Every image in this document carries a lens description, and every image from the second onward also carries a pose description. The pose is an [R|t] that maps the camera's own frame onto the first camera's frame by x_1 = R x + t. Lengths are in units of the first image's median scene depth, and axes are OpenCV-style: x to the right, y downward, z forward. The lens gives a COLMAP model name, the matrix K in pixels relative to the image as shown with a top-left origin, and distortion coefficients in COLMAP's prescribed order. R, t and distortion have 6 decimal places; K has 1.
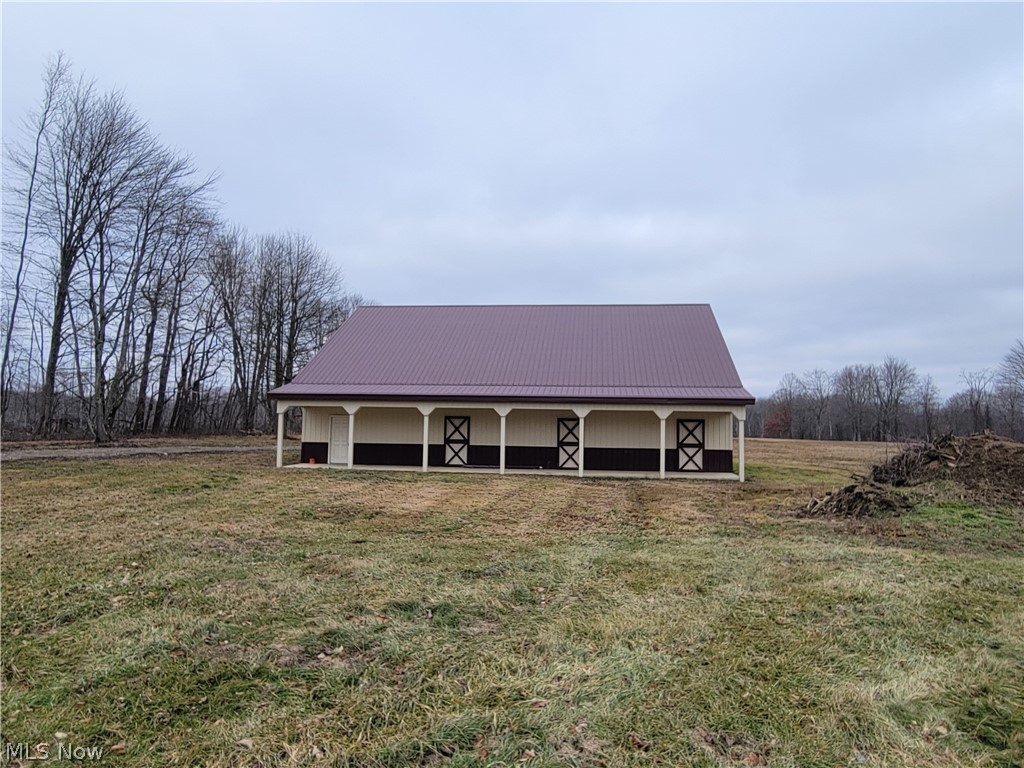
lens RADIAL K [[690.5, 0, 509.1], [0, 690.5, 383.7], [0, 0, 1]] dist [0.003171, -0.004510]
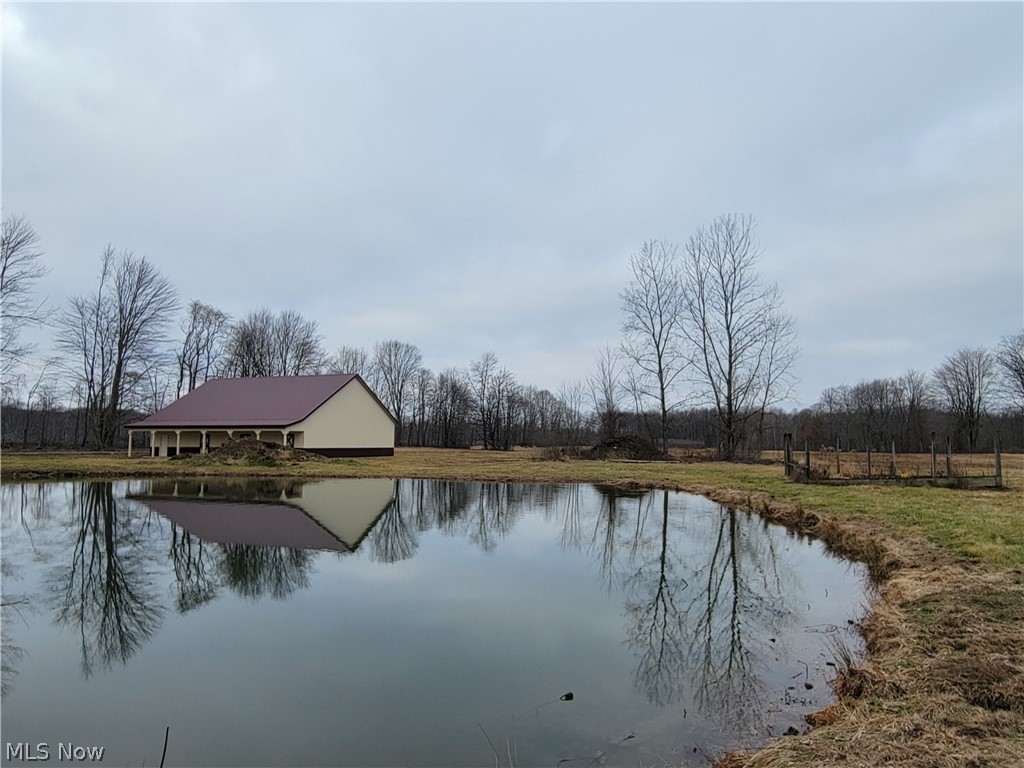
lens RADIAL K [[690.5, 0, 516.2], [0, 690.5, 386.9], [0, 0, 1]] dist [0.003171, -0.004510]
pose [[0.970395, -0.031660, -0.239440, 1.415531], [0.026314, 0.999329, -0.025492, -0.022030], [0.240087, 0.018437, 0.970576, -0.902428]]
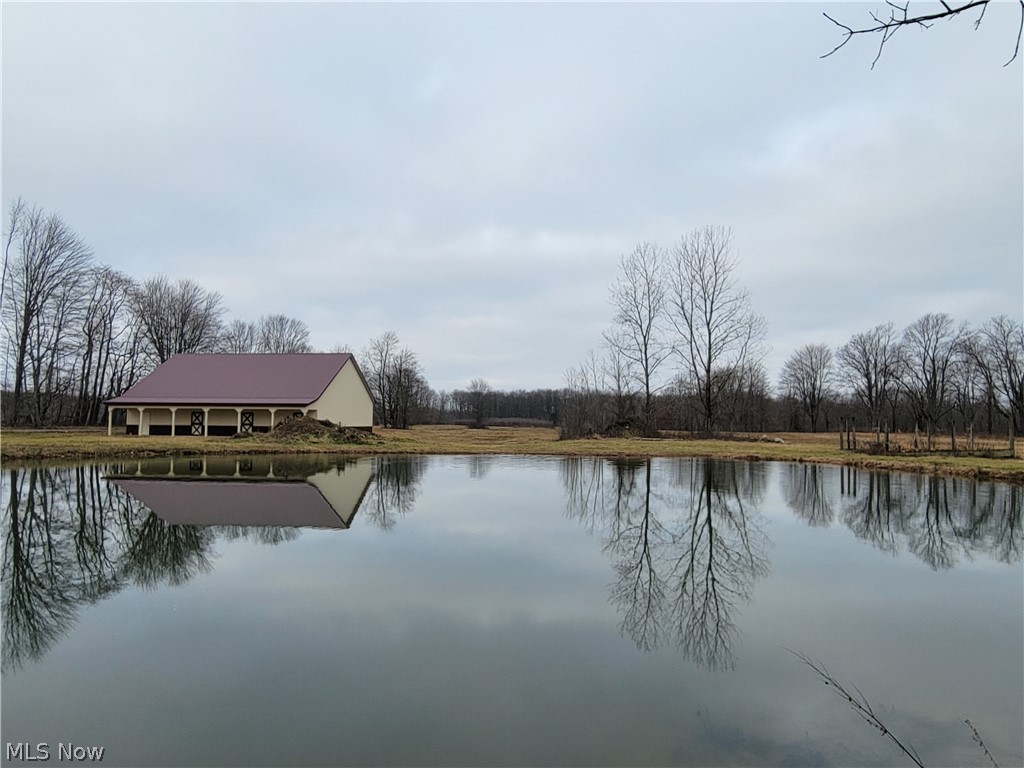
lens RADIAL K [[690.5, 0, 513.6], [0, 690.5, 384.7], [0, 0, 1]] dist [0.003171, -0.004510]
pose [[0.999962, -0.007053, 0.005043, 0.885025], [0.007022, 0.999956, 0.006196, -0.043682], [-0.005087, -0.006161, 0.999968, -1.128476]]
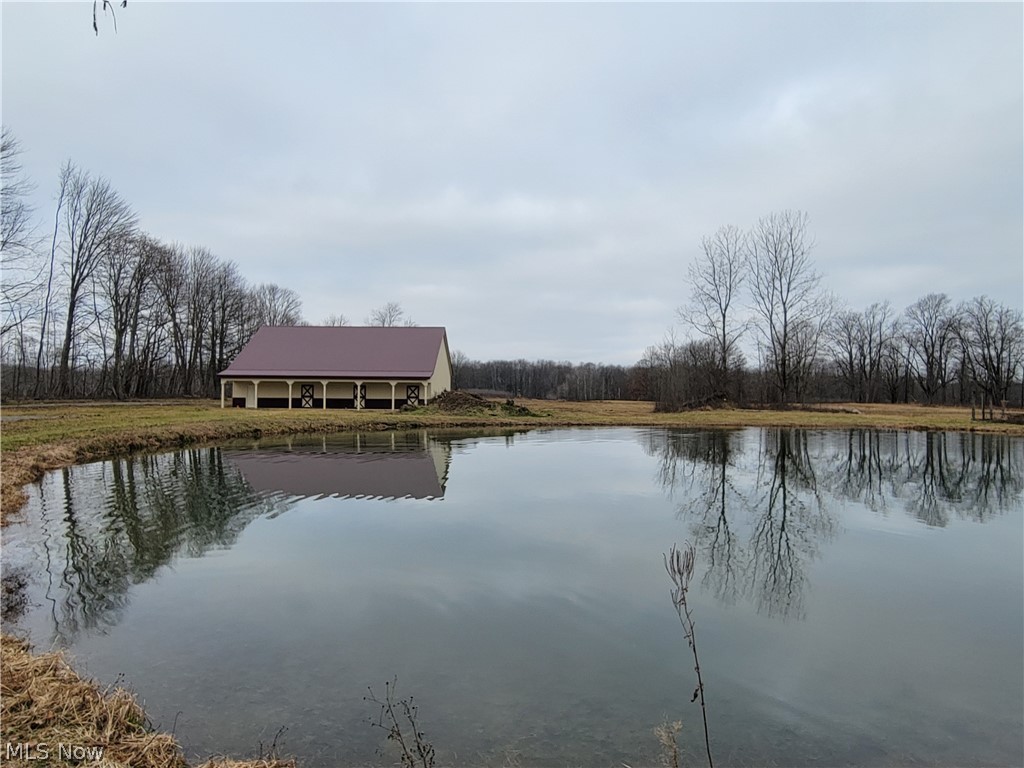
lens RADIAL K [[690.5, 0, 509.8], [0, 690.5, 383.4], [0, 0, 1]] dist [0.003171, -0.004510]
pose [[0.994941, -0.006060, 0.100282, 0.333729], [0.001314, 0.998879, 0.047319, -0.058629], [-0.100456, -0.046948, 0.993833, -1.191427]]
